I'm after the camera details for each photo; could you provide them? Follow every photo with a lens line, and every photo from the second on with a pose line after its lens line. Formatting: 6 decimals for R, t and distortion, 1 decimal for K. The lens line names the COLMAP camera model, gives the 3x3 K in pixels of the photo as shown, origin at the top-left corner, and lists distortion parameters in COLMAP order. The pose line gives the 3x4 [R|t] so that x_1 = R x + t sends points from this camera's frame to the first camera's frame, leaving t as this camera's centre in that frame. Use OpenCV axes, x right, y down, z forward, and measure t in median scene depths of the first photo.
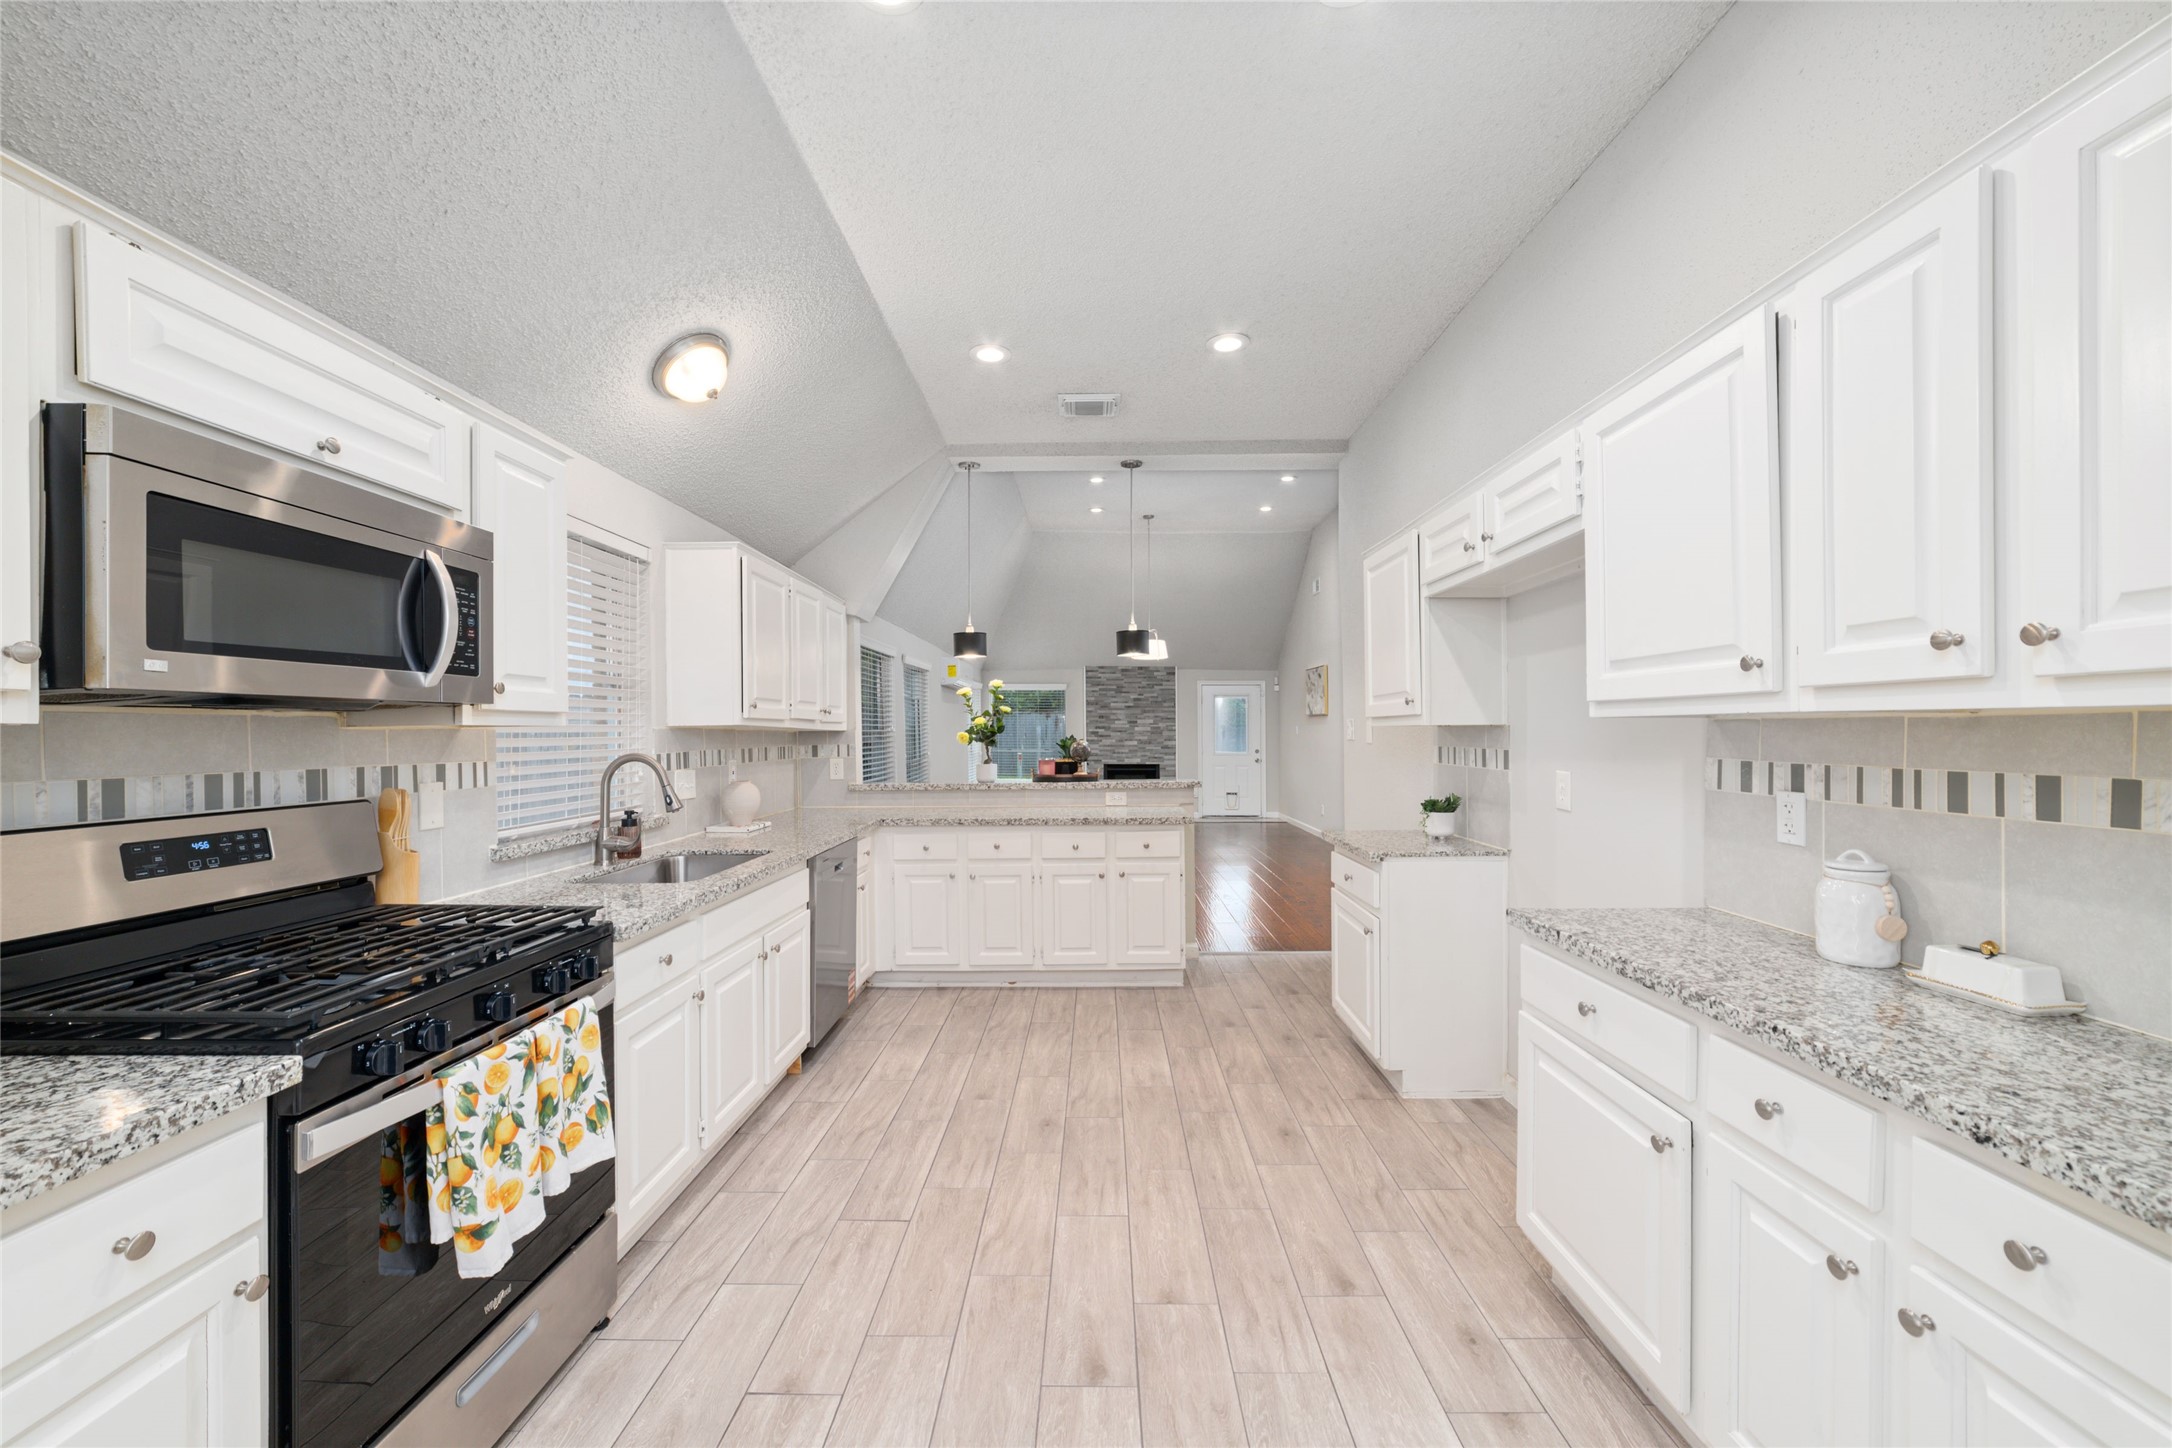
lens RADIAL K [[837.8, 0, 1084.5], [0, 837.8, 731.1], [0, 0, 1]] dist [-0.012670, 0.003827]
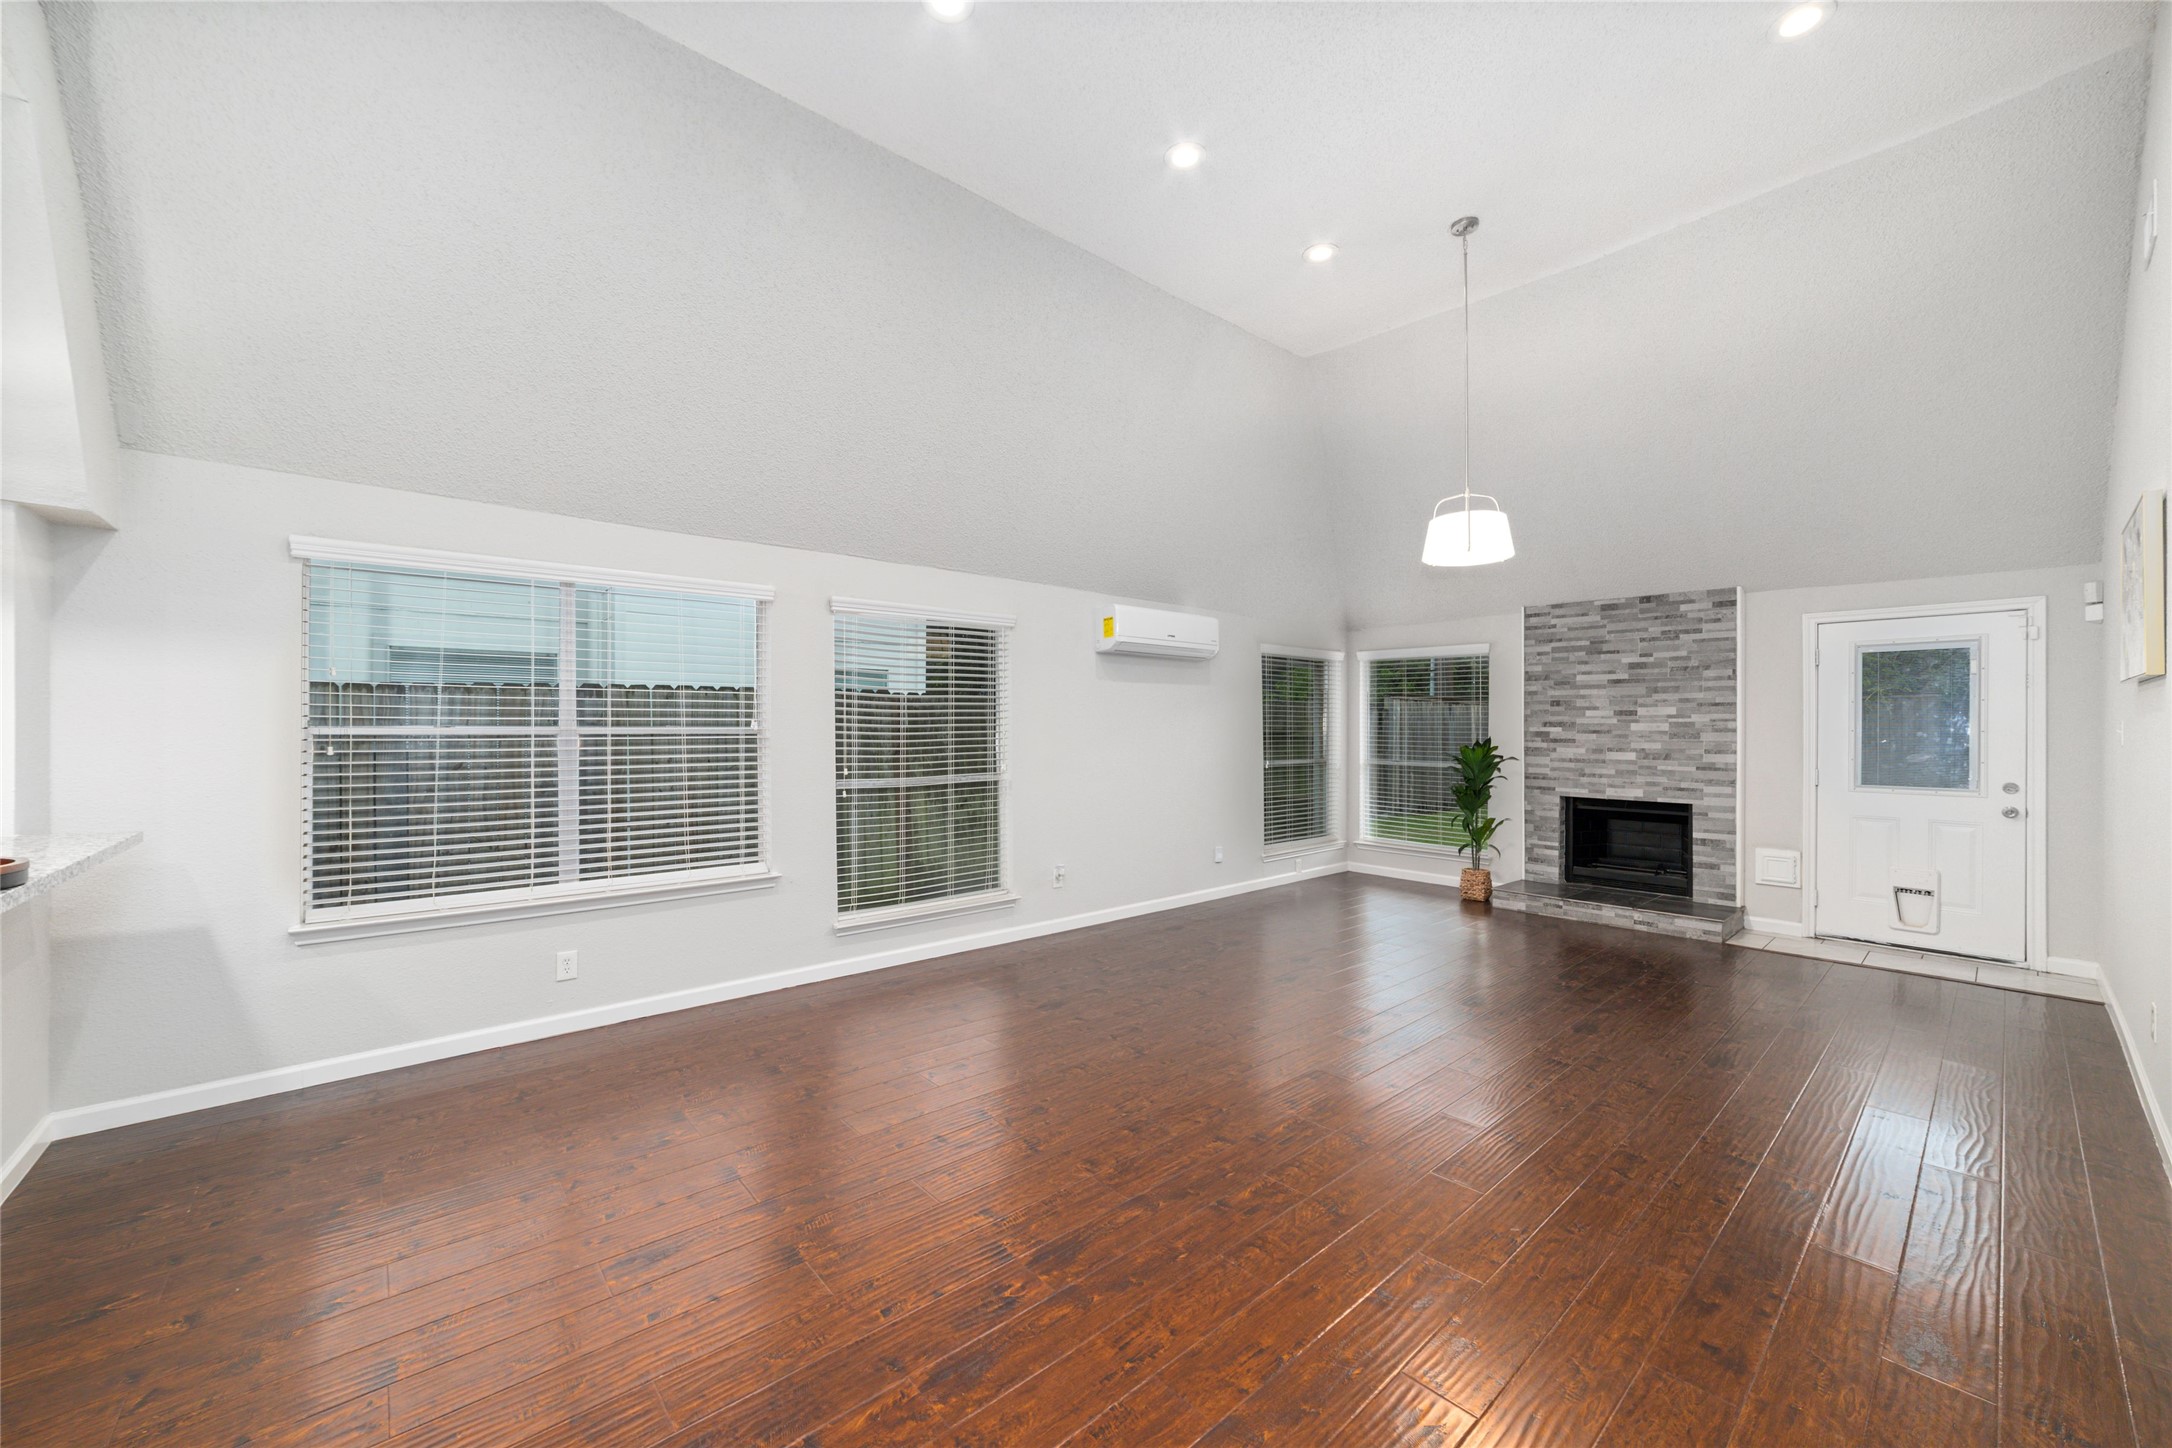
lens RADIAL K [[837.8, 0, 1086.2], [0, 837.8, 730.2], [0, 0, 1]] dist [-0.012670, 0.003827]
pose [[0.681431, 0.006638, -0.731852, 1.095902], [-0.006781, 0.999973, 0.002756, 0.001385], [0.731851, 0.003085, 0.681458, 2.501706]]
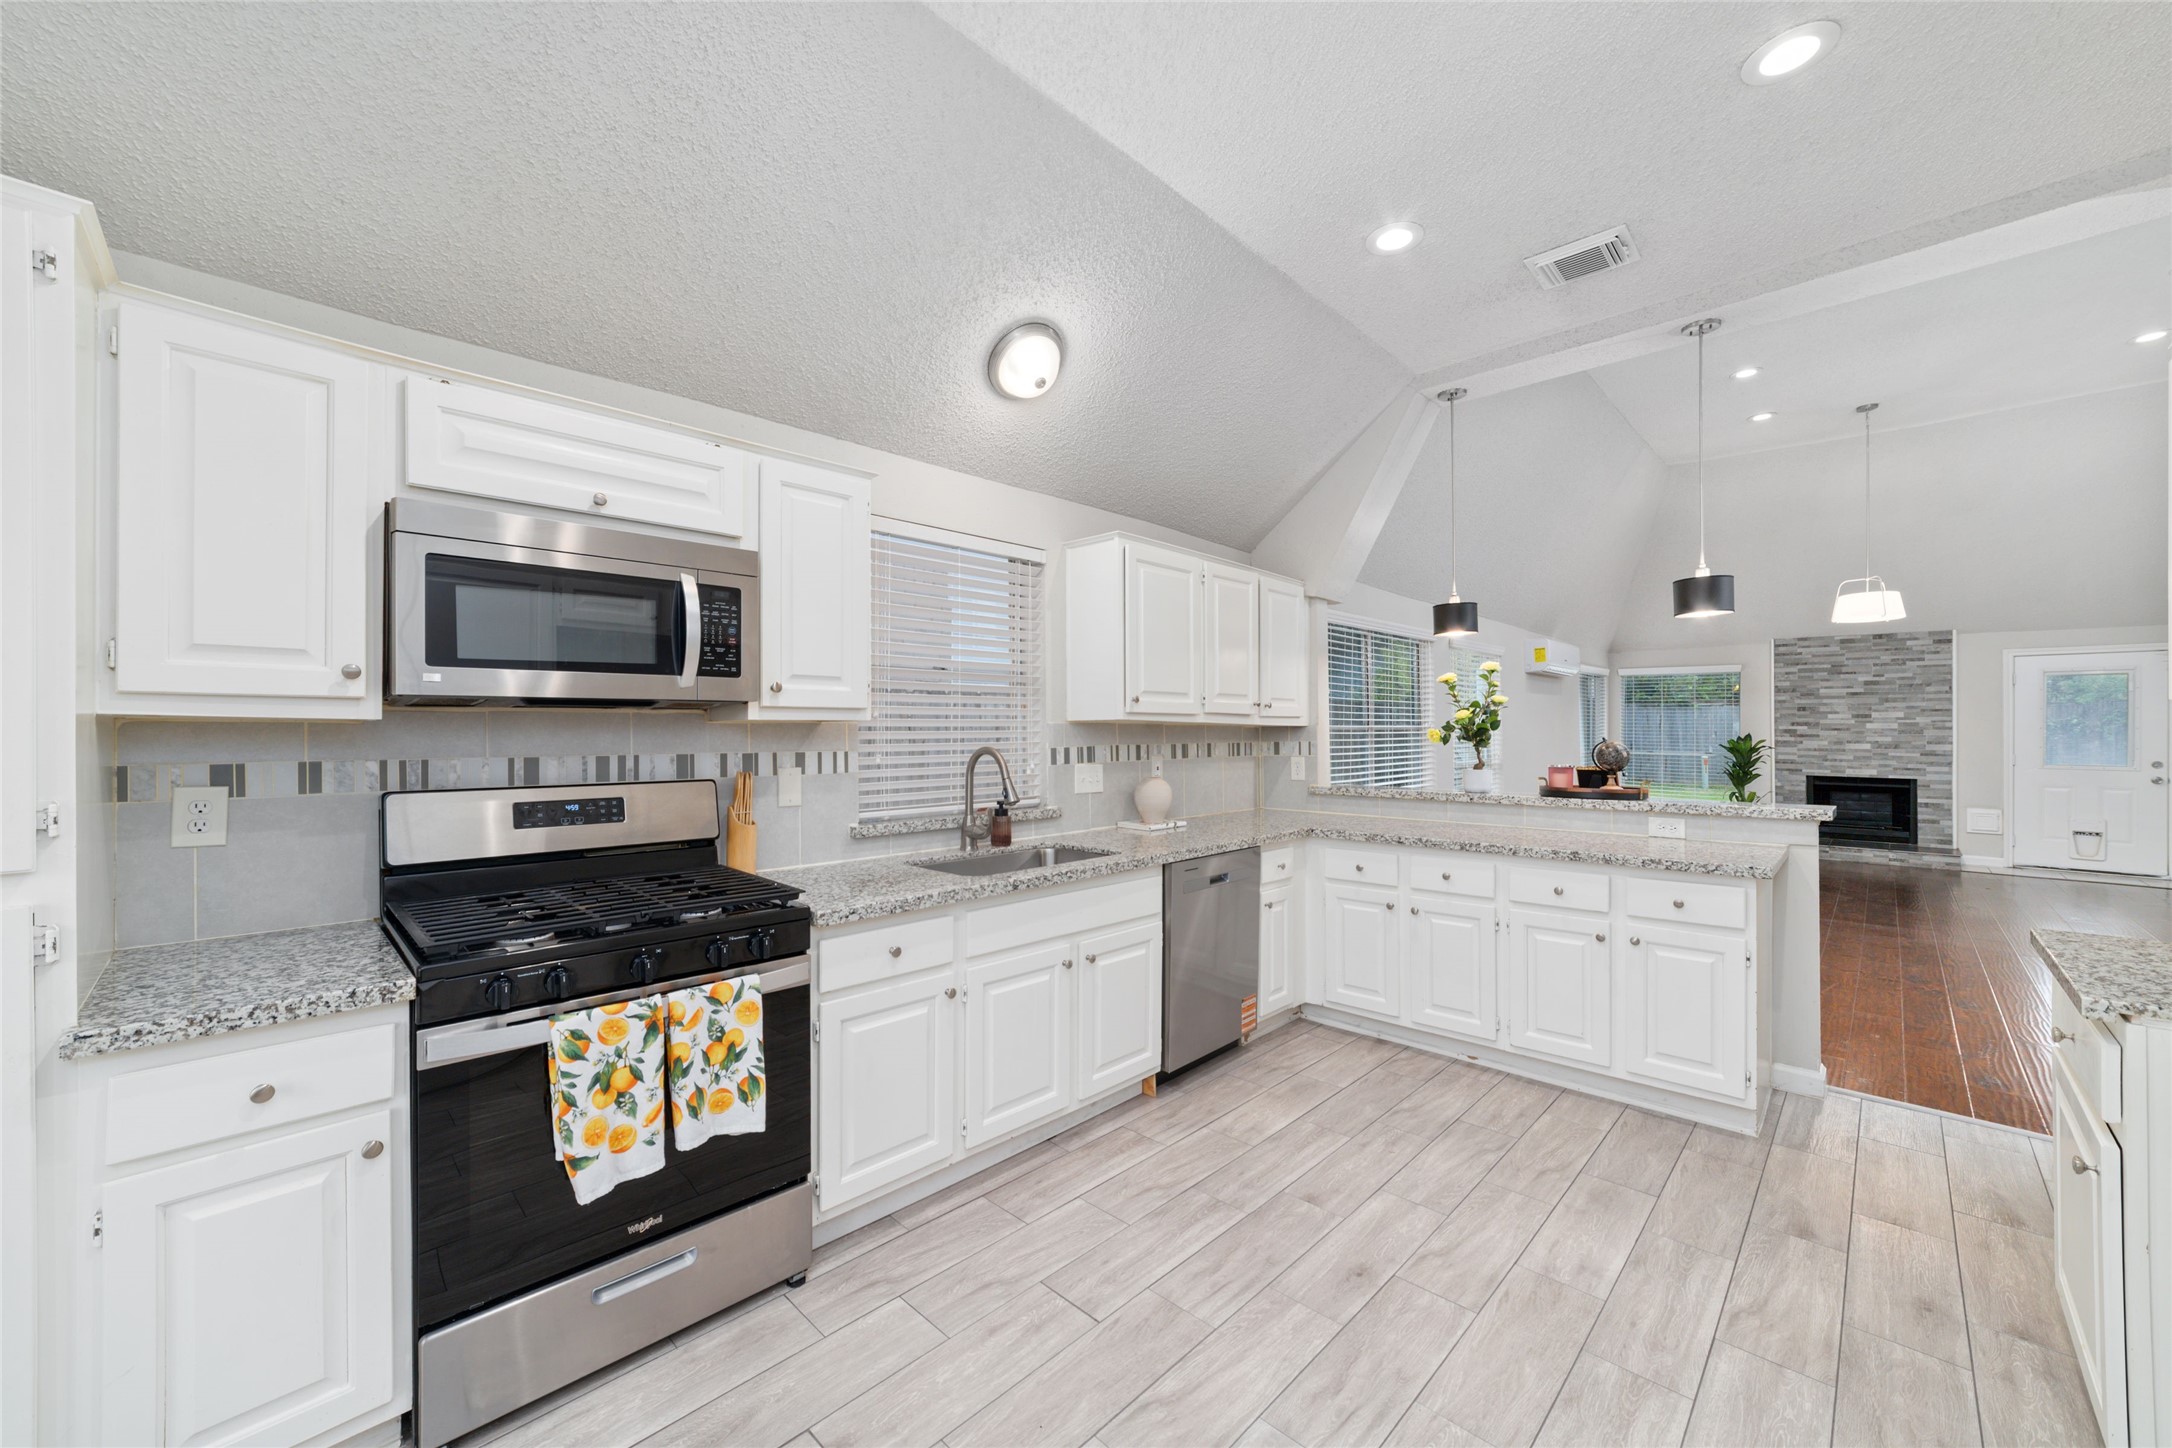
lens RADIAL K [[837.8, 0, 1068.9], [0, 837.8, 730.1], [0, 0, 1]] dist [-0.012670, 0.003827]
pose [[0.724646, 0.005845, -0.689097, 0.310264], [-0.003371, 0.999982, 0.004937, -0.000152], [0.689114, -0.001254, 0.724652, 0.360791]]
